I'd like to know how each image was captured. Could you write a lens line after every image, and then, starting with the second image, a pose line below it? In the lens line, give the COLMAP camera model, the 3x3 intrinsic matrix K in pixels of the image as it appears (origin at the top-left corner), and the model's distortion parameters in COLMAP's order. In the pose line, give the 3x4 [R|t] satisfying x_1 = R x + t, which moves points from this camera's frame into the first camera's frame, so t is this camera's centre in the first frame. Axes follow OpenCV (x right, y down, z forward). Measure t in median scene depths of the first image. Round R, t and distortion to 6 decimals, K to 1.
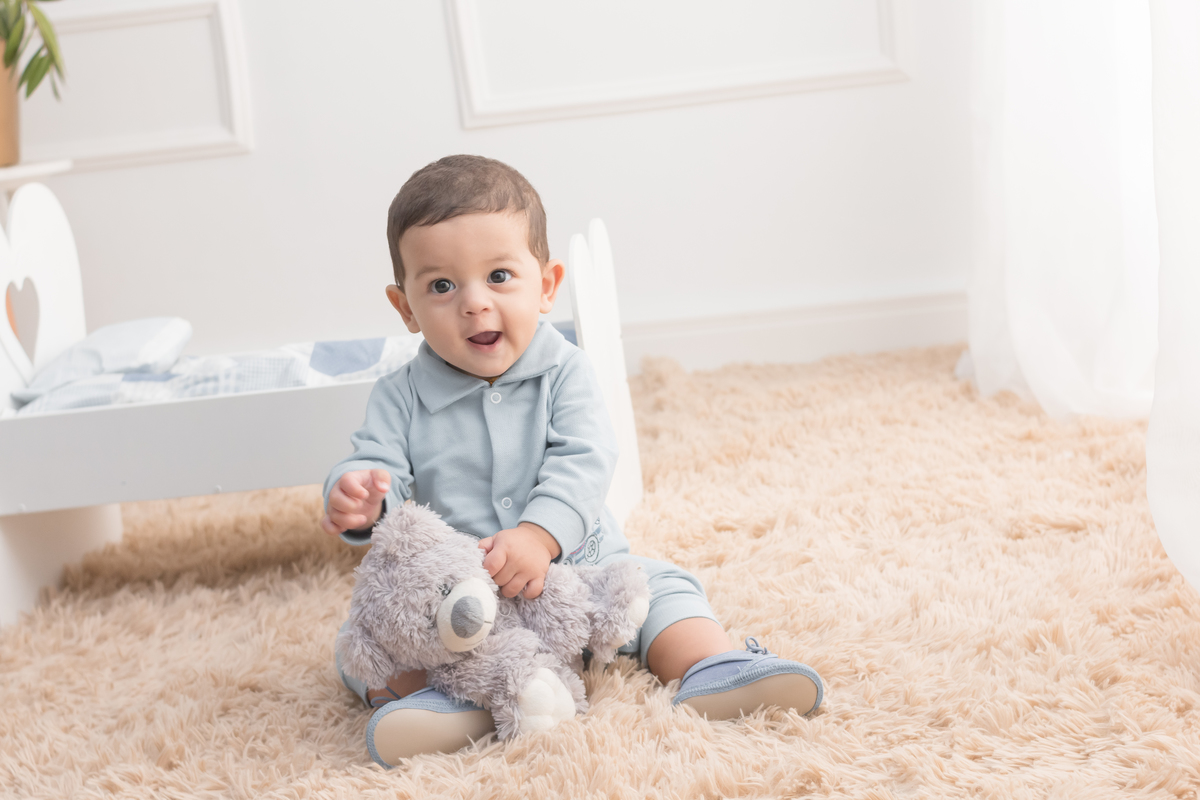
lens RADIAL K [[1934.1, 0, 600.0], [0, 1934.1, 400.0], [0, 0, 1]] dist [0.018664, -0.041657]
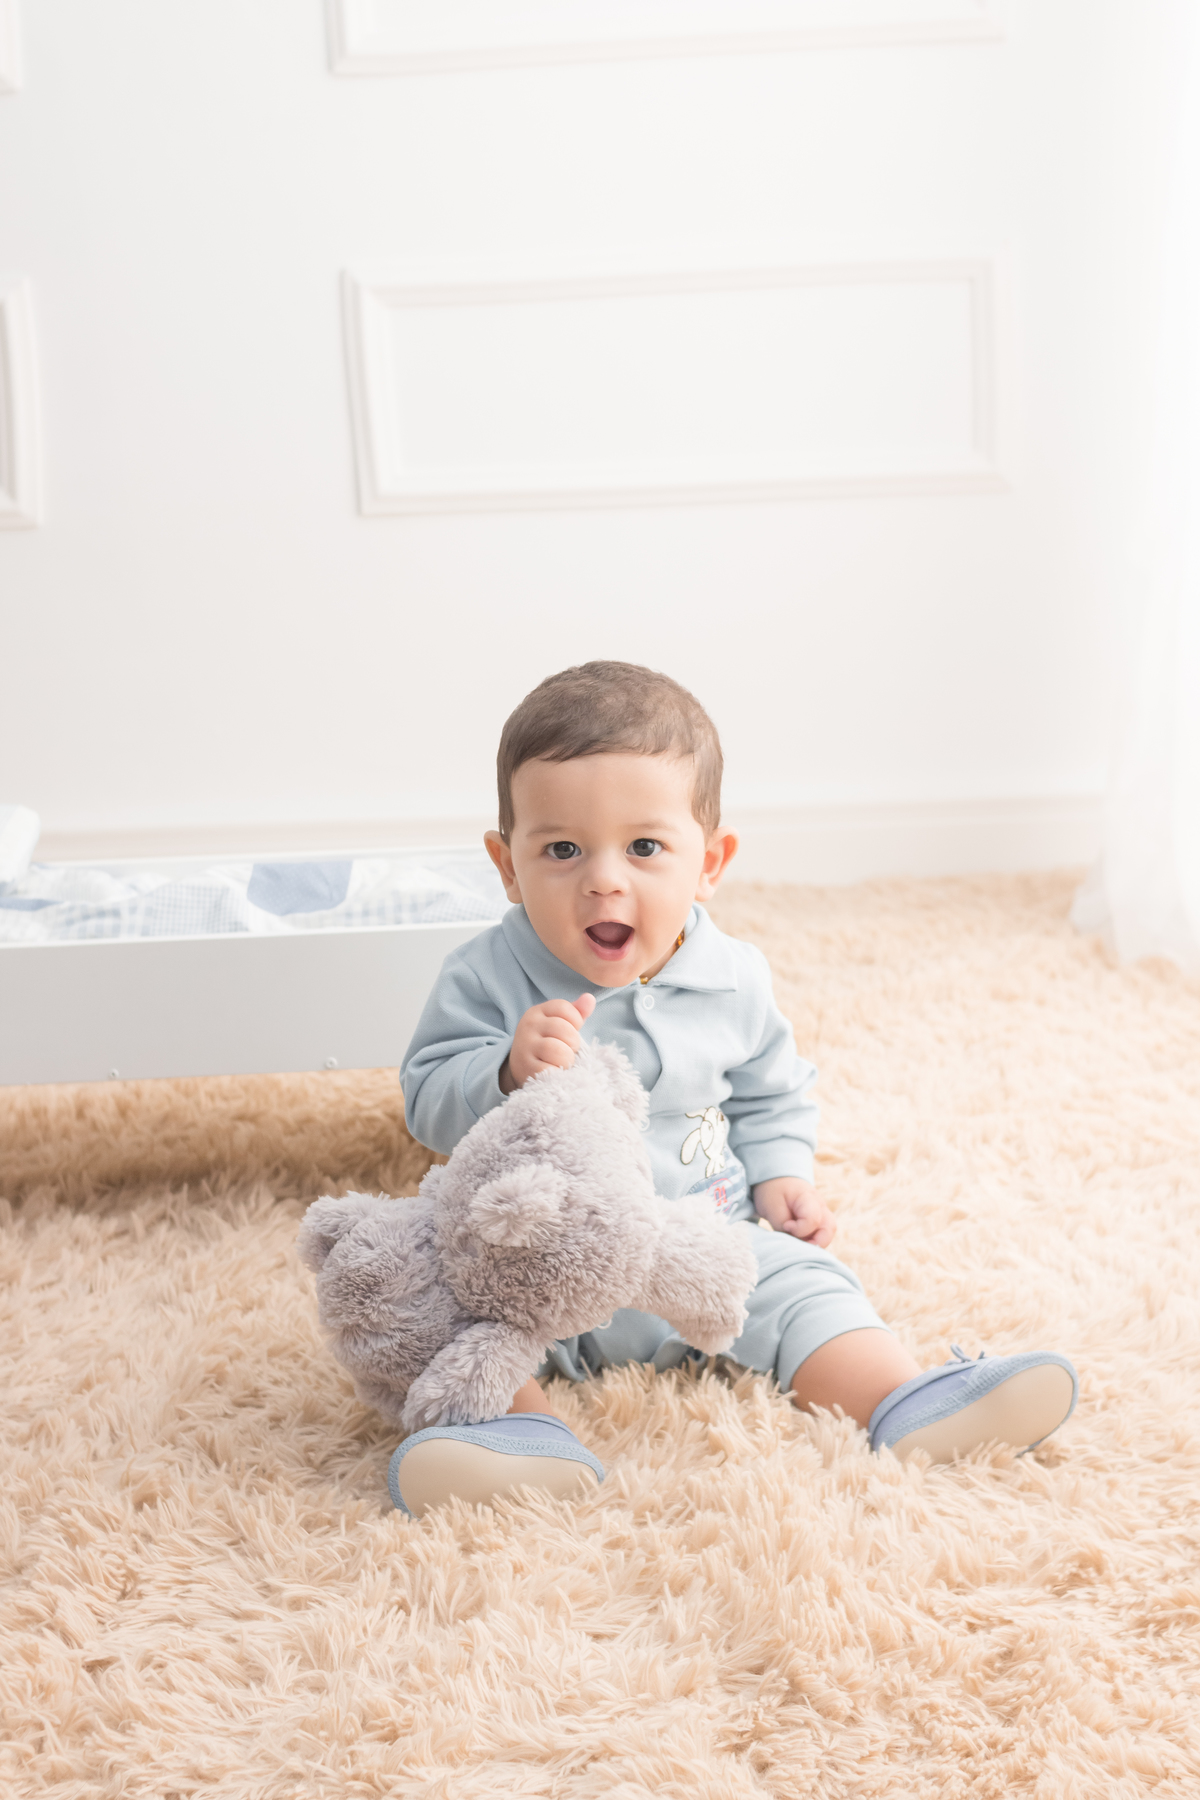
lens RADIAL K [[2901.2, 0, 600.0], [0, 2901.2, 900.0], [0, 0, 1]] dist [0.018664, -0.041657]
pose [[0.993090, 0.050861, 0.105762, -0.136084], [-0.053132, 0.998411, 0.018763, -0.044016], [-0.104639, -0.024253, 0.994214, -0.045795]]
